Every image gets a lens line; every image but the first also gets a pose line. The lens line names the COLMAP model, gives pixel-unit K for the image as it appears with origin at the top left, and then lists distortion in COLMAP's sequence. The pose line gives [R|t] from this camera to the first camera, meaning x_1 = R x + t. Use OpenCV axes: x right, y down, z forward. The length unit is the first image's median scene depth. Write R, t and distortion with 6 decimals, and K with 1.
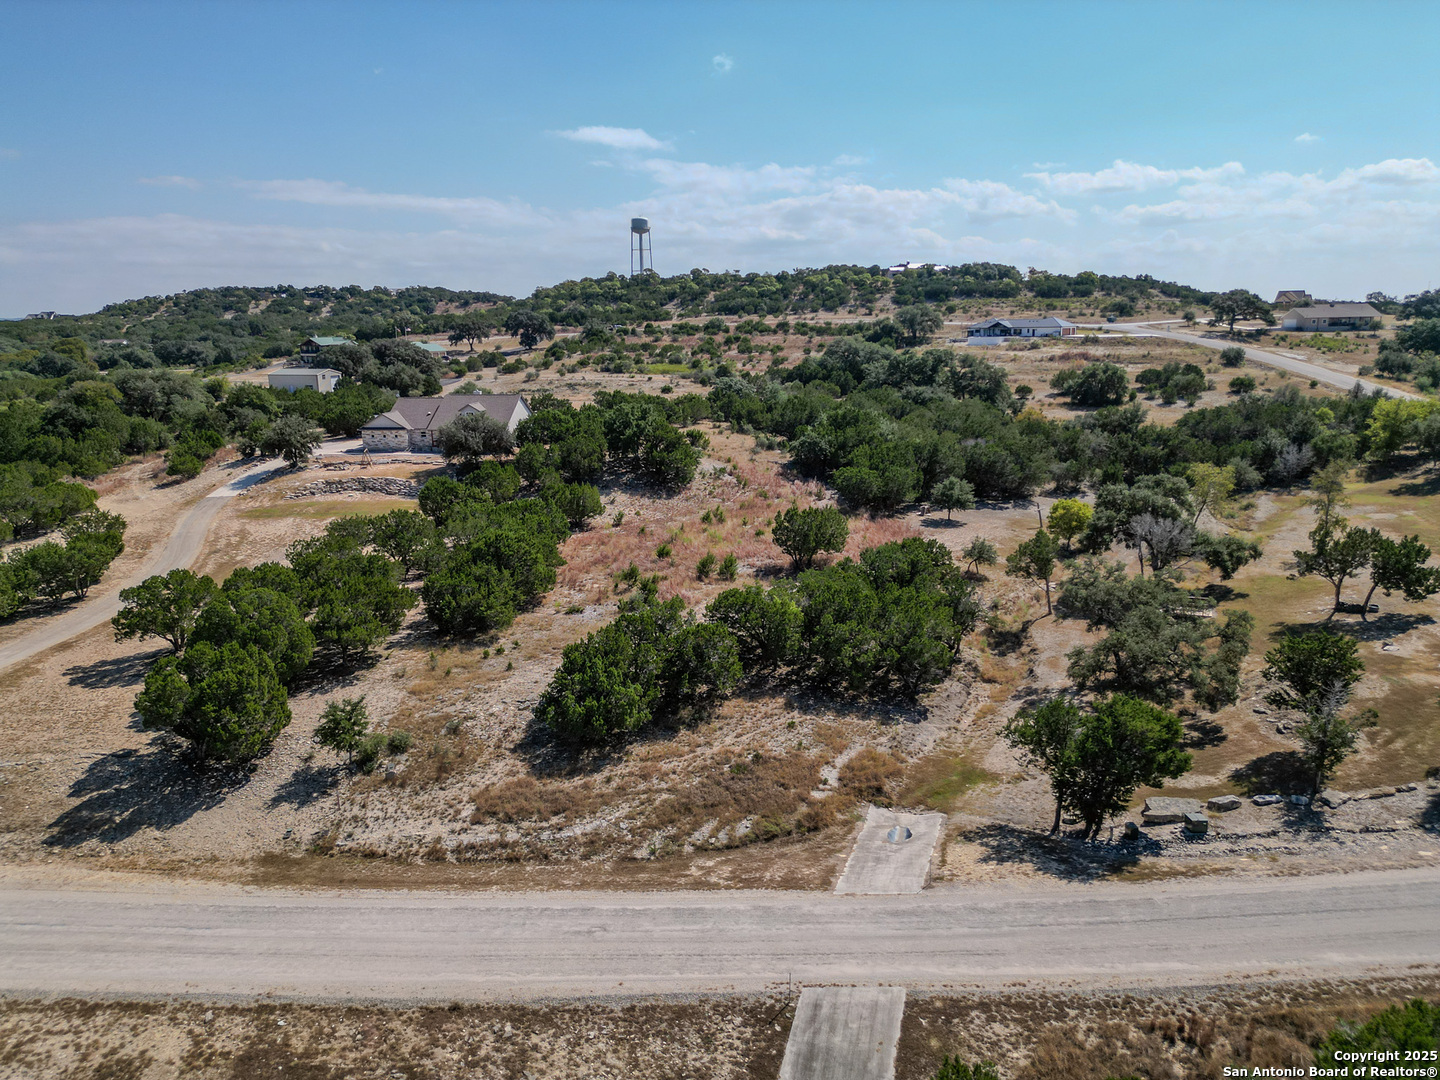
lens RADIAL K [[994.7, 0, 720.0], [0, 994.7, 540.0], [0, 0, 1]] dist [0.049552, -0.056563]
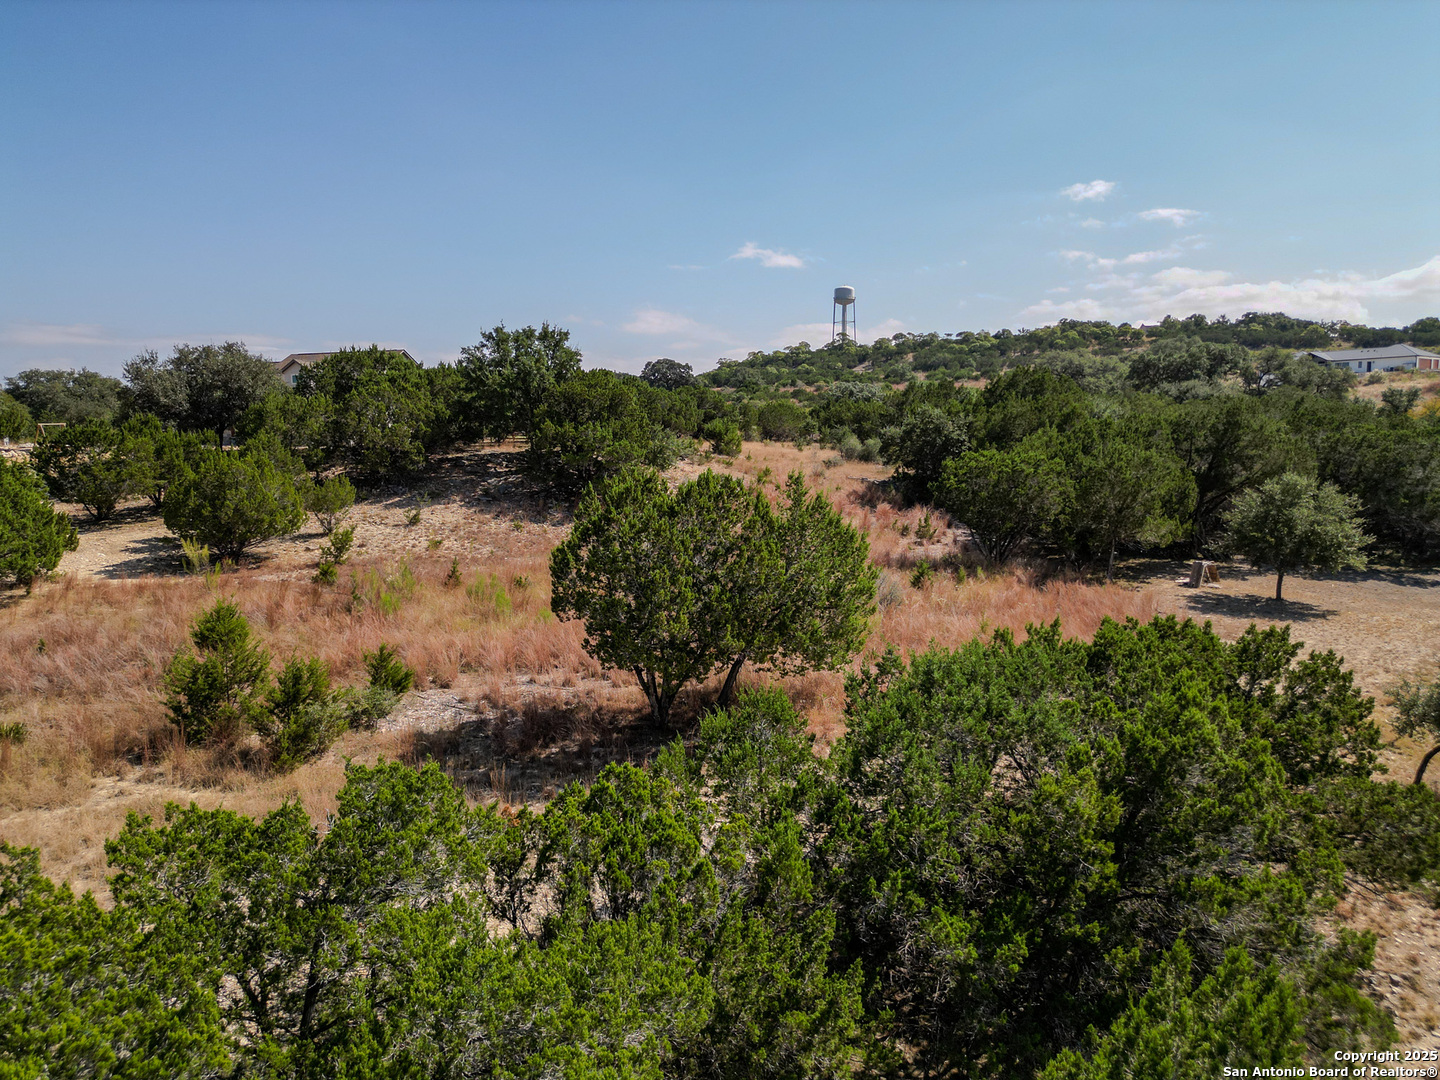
lens RADIAL K [[994.7, 0, 720.0], [0, 994.7, 540.0], [0, 0, 1]] dist [0.049552, -0.056563]
pose [[0.971674, 0.026973, -0.234780, 0.114238], [-0.053033, 0.993015, -0.105400, 0.005749], [0.230297, 0.114865, 0.966317, 0.574052]]
